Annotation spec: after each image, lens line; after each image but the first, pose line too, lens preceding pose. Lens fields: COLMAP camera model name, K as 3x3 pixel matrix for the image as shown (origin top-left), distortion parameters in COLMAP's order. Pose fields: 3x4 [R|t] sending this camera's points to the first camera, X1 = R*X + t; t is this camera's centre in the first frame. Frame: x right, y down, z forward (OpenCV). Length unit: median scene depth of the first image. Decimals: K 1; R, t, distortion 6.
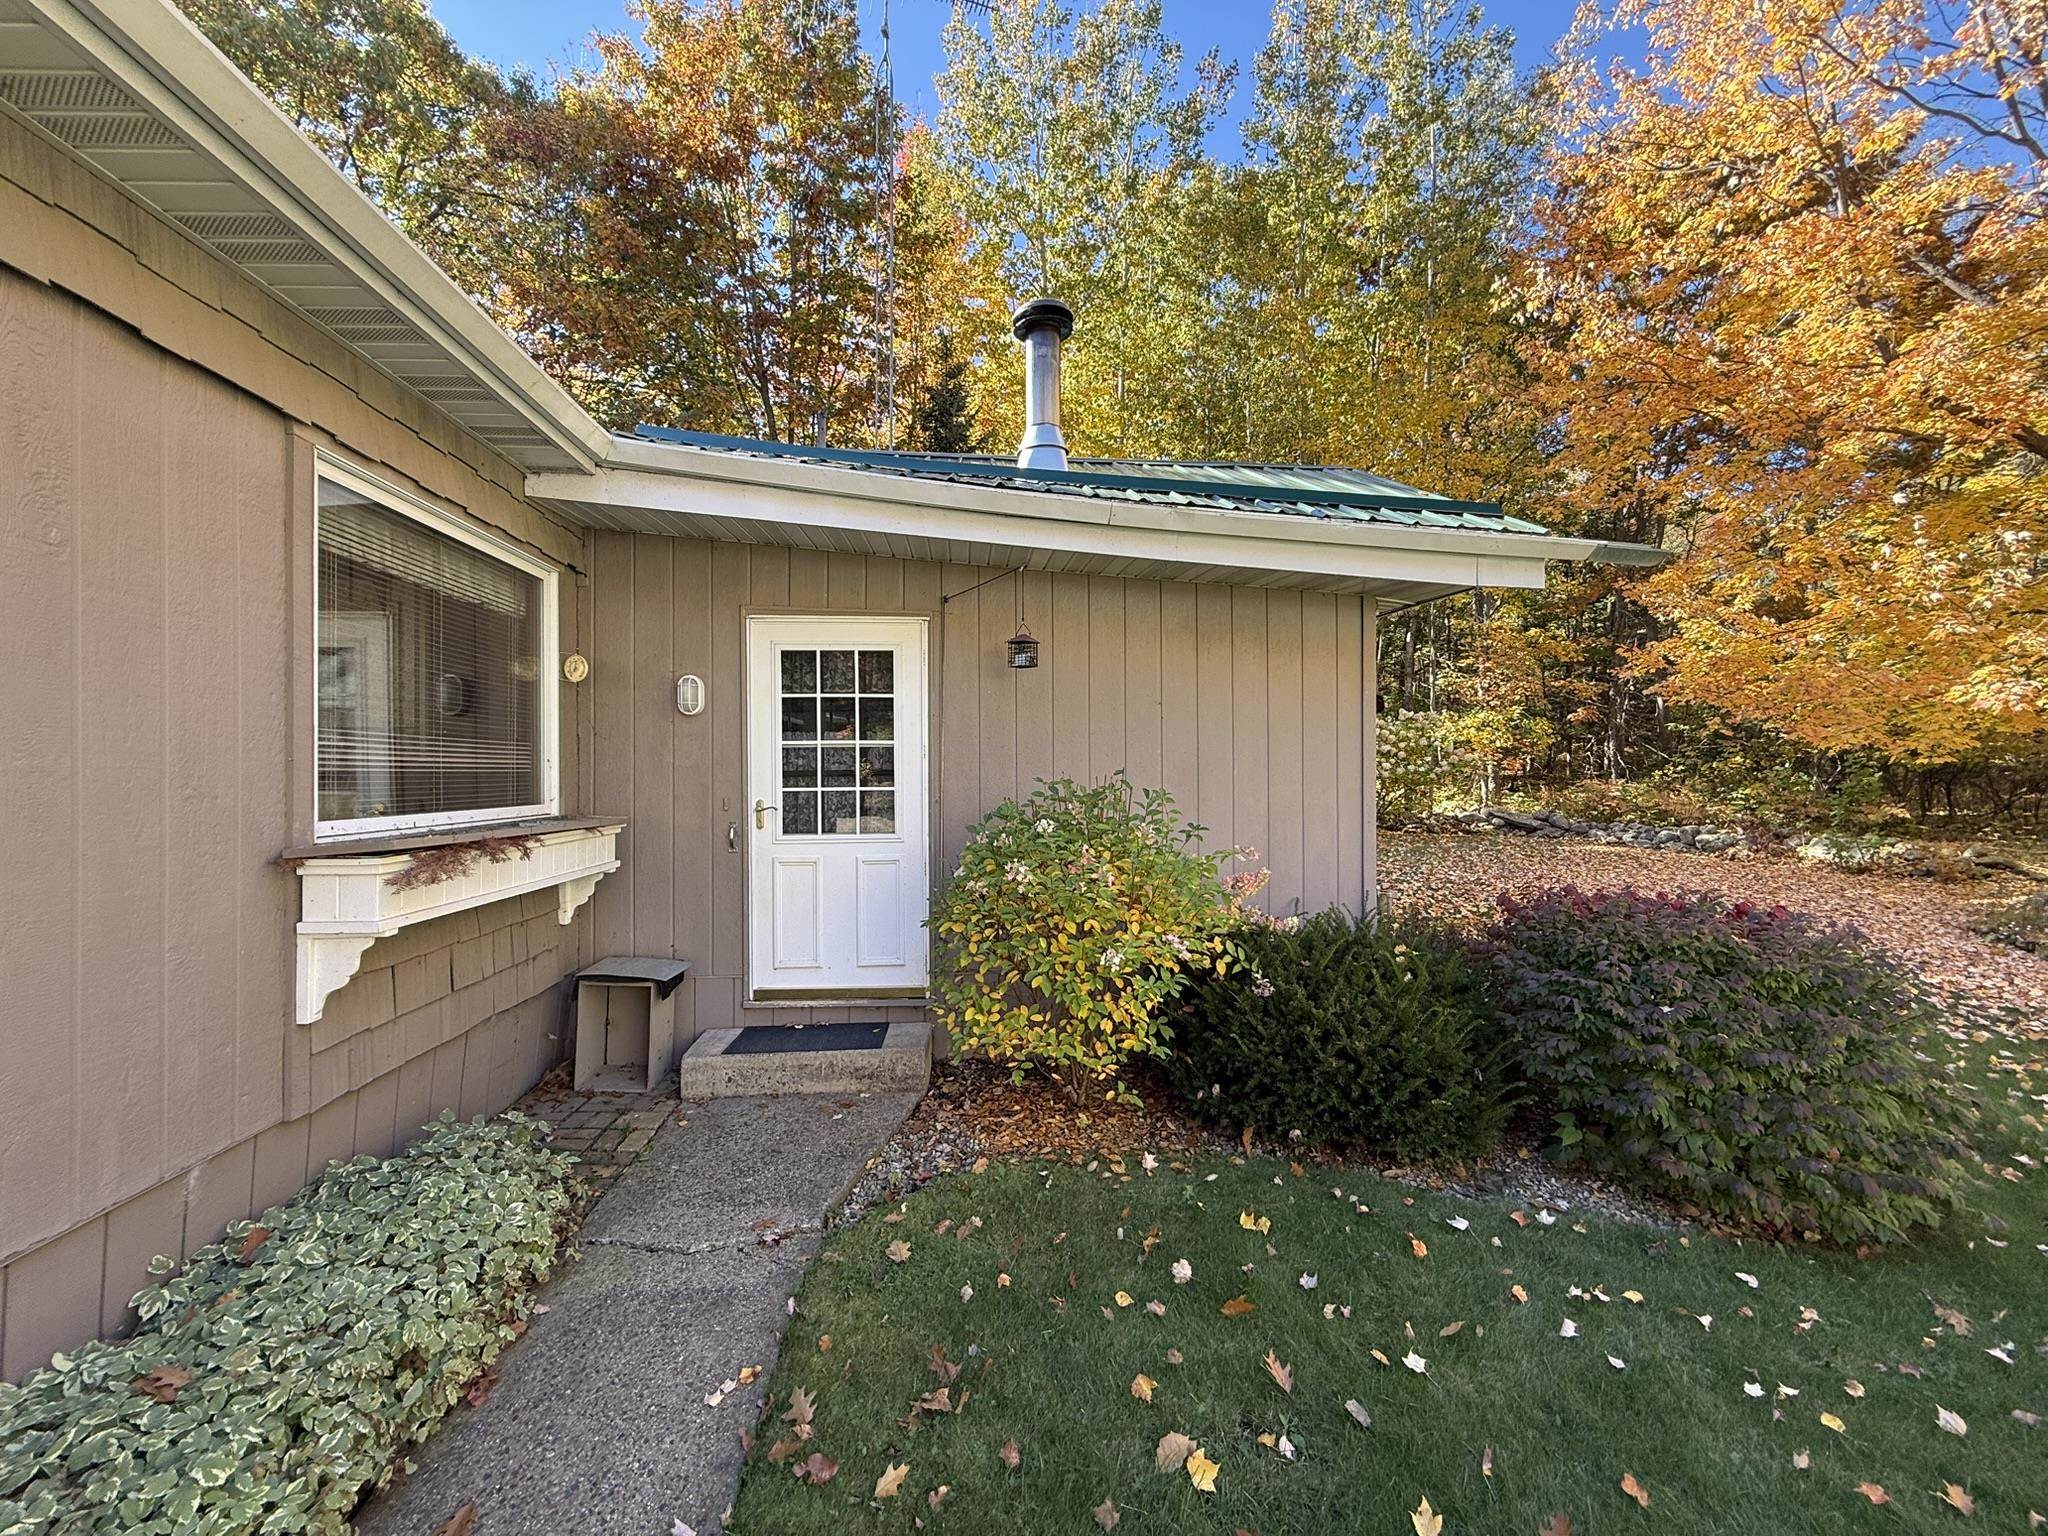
lens RADIAL K [[815.3, 0, 1012.4], [0, 815.3, 764.1], [0, 0, 1]] dist [0.000867, -0.000221]
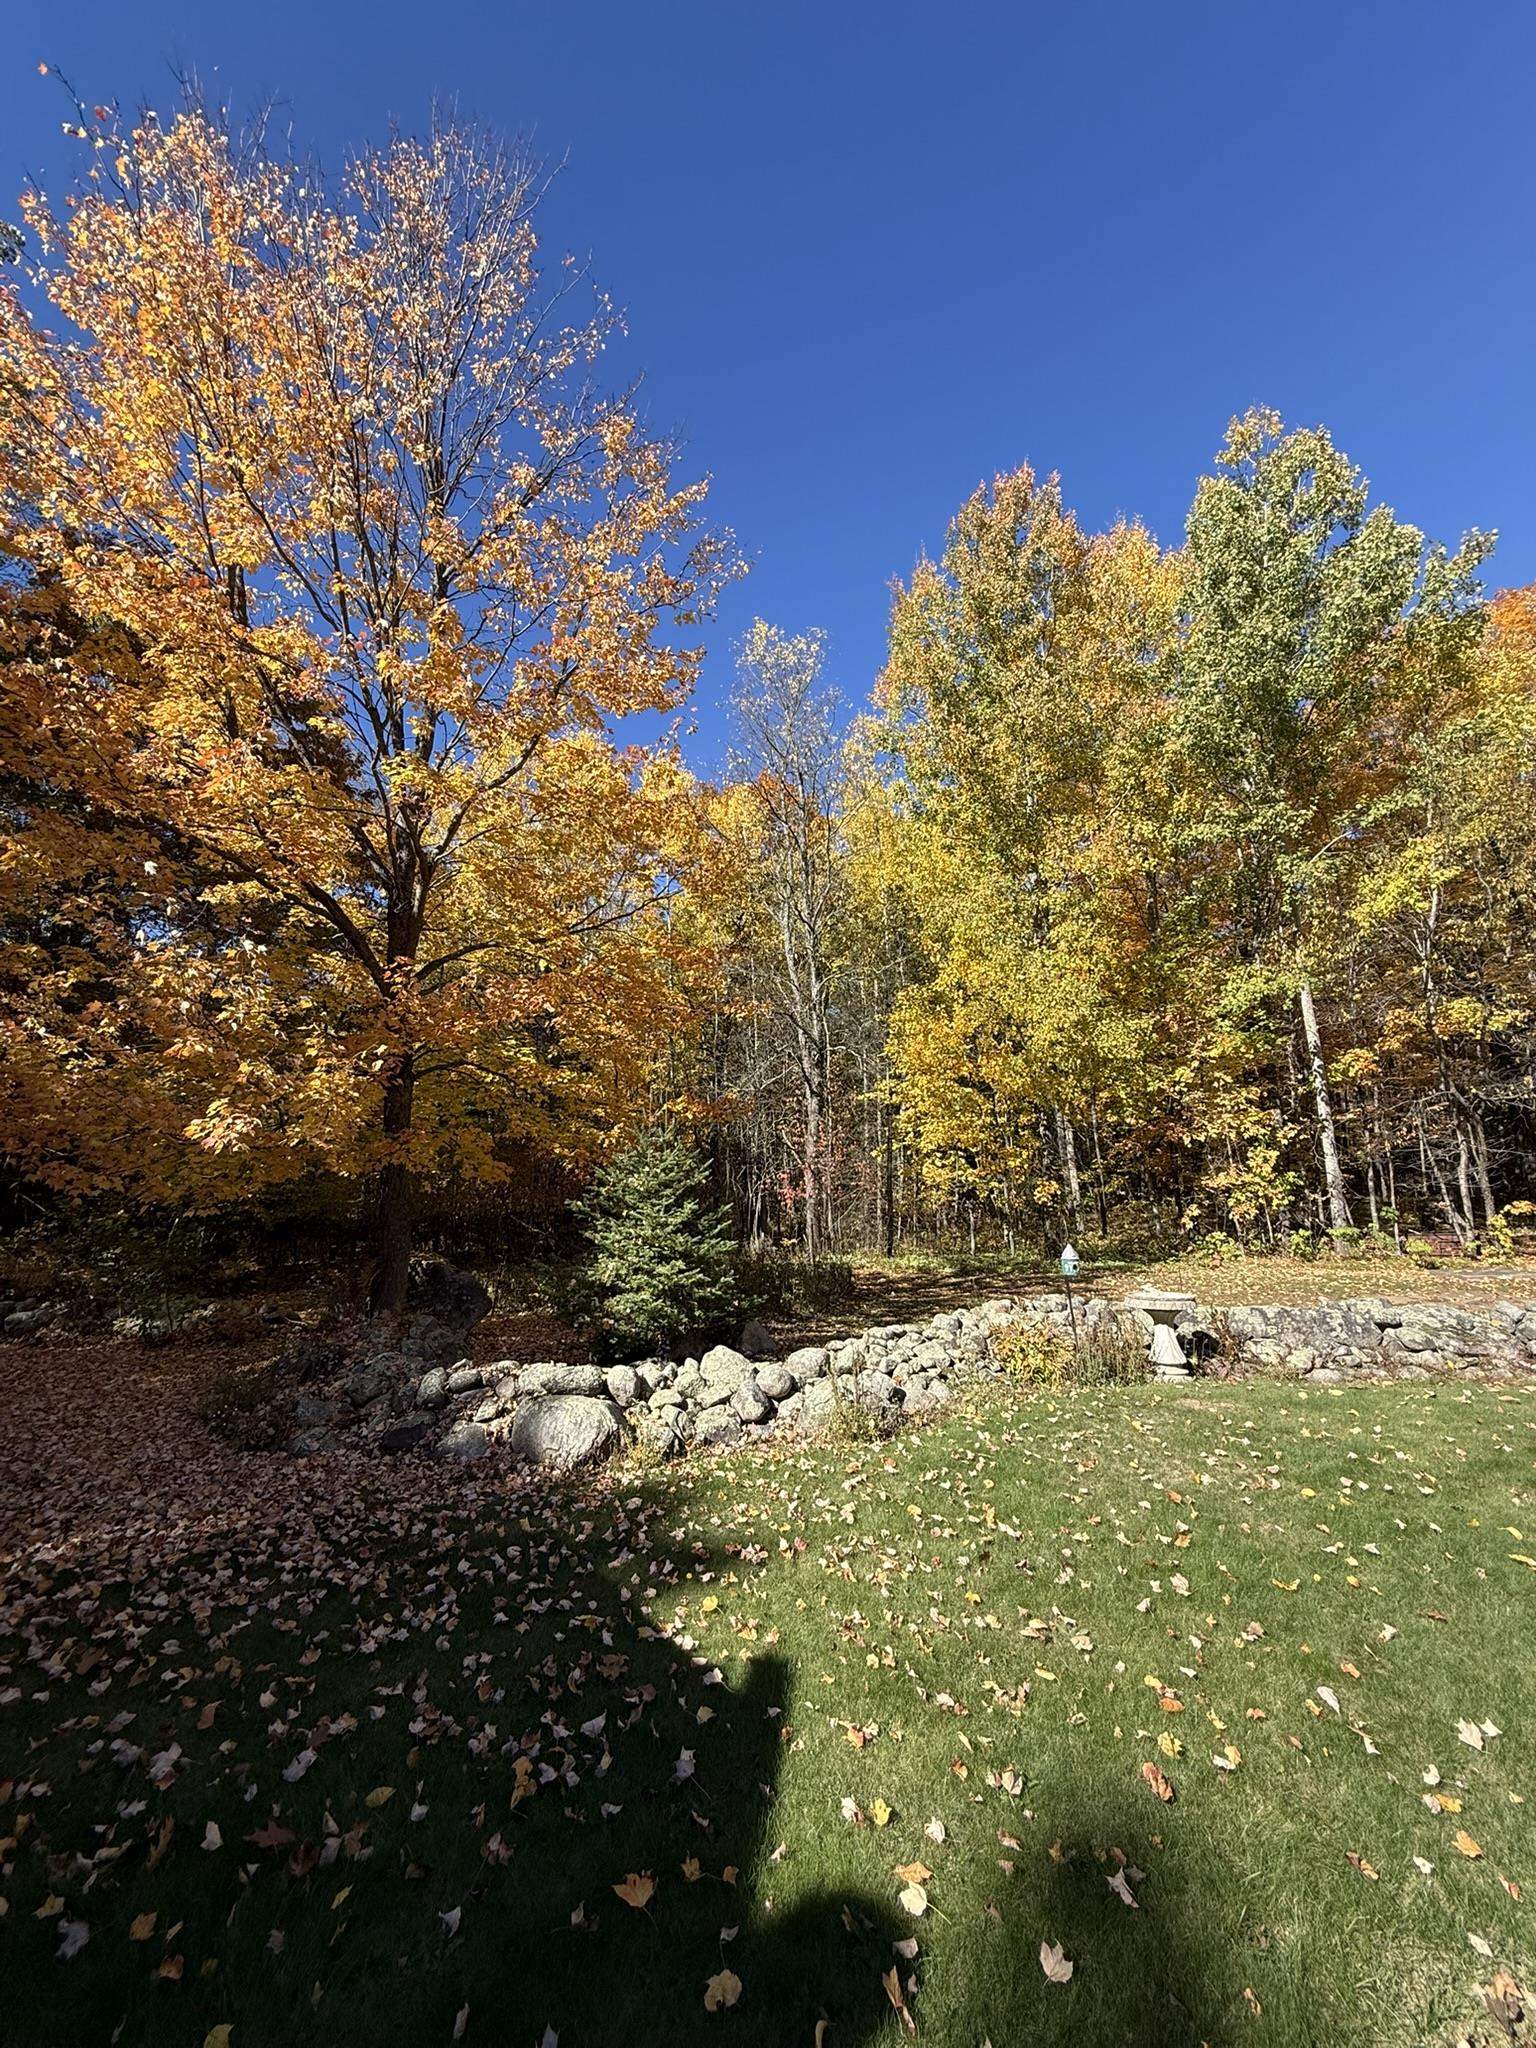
lens RADIAL K [[815.3, 0, 770.6], [0, 815.3, 1018.9], [0, 0, 1]] dist [0.000867, -0.000221]
pose [[0.248013, 0.226621, 0.941877, 0.246212], [0.006029, 0.971874, -0.235425, 0.002254], [-0.968738, 0.064067, 0.239671, 0.111556]]
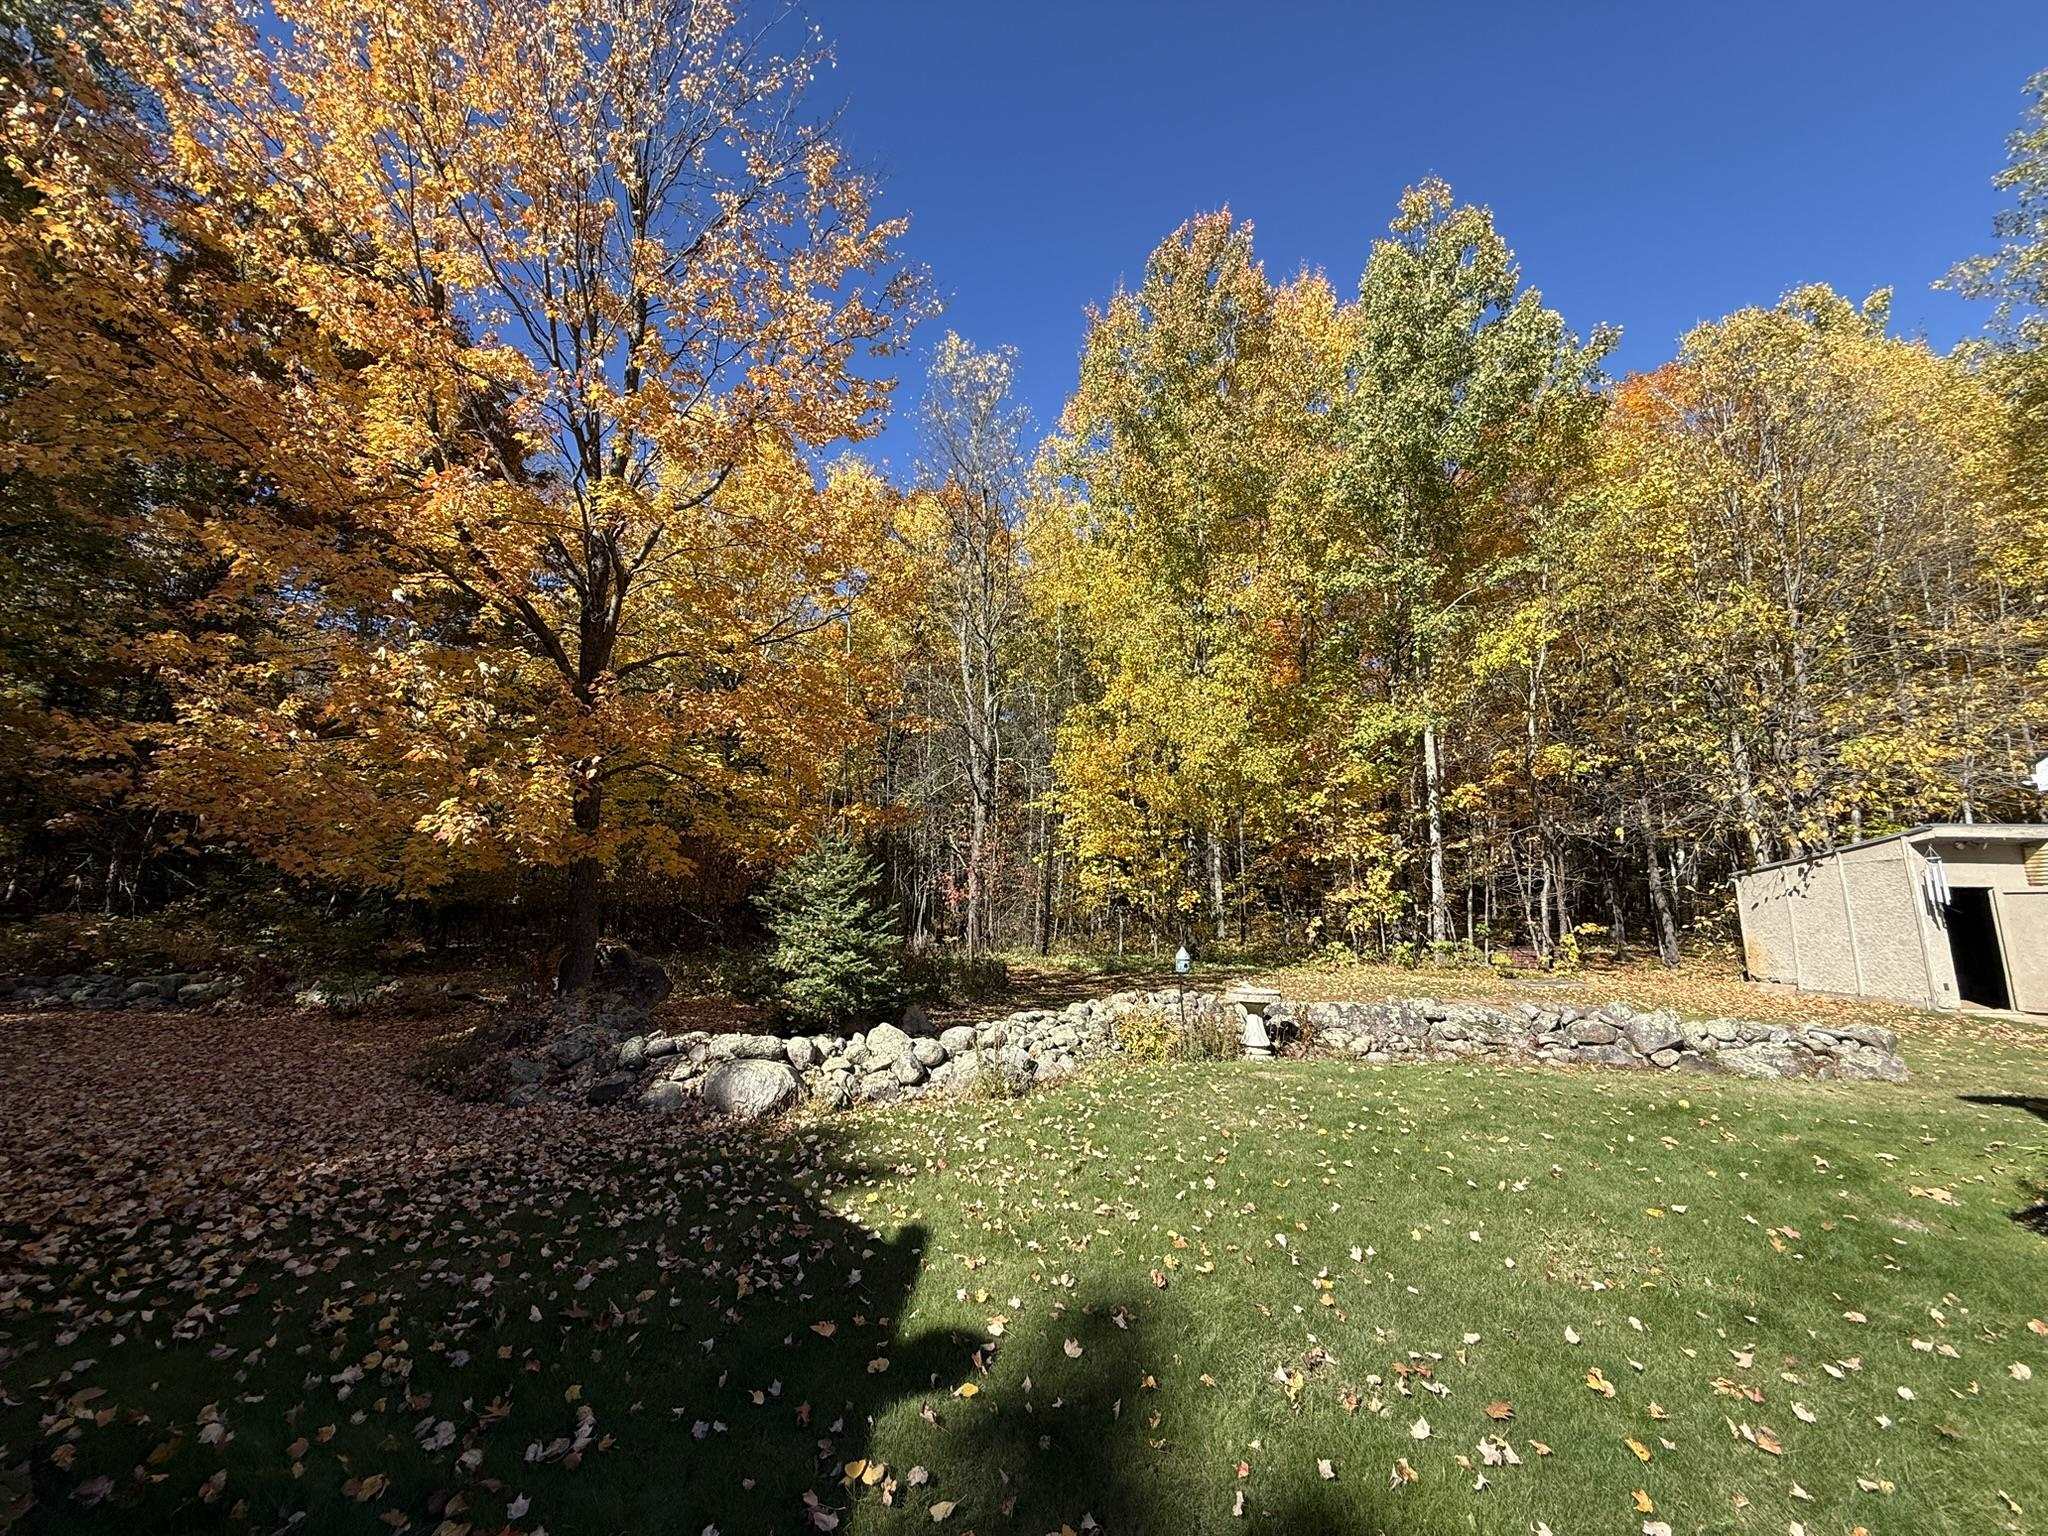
lens RADIAL K [[815.3, 0, 1023.3], [0, 815.3, 768.5], [0, 0, 1]] dist [0.000867, -0.000221]
pose [[0.144433, 0.180531, 0.972907, 0.163723], [-0.025588, 0.983569, -0.178711, 0.001012], [-0.989184, 0.000917, 0.146679, 0.088657]]
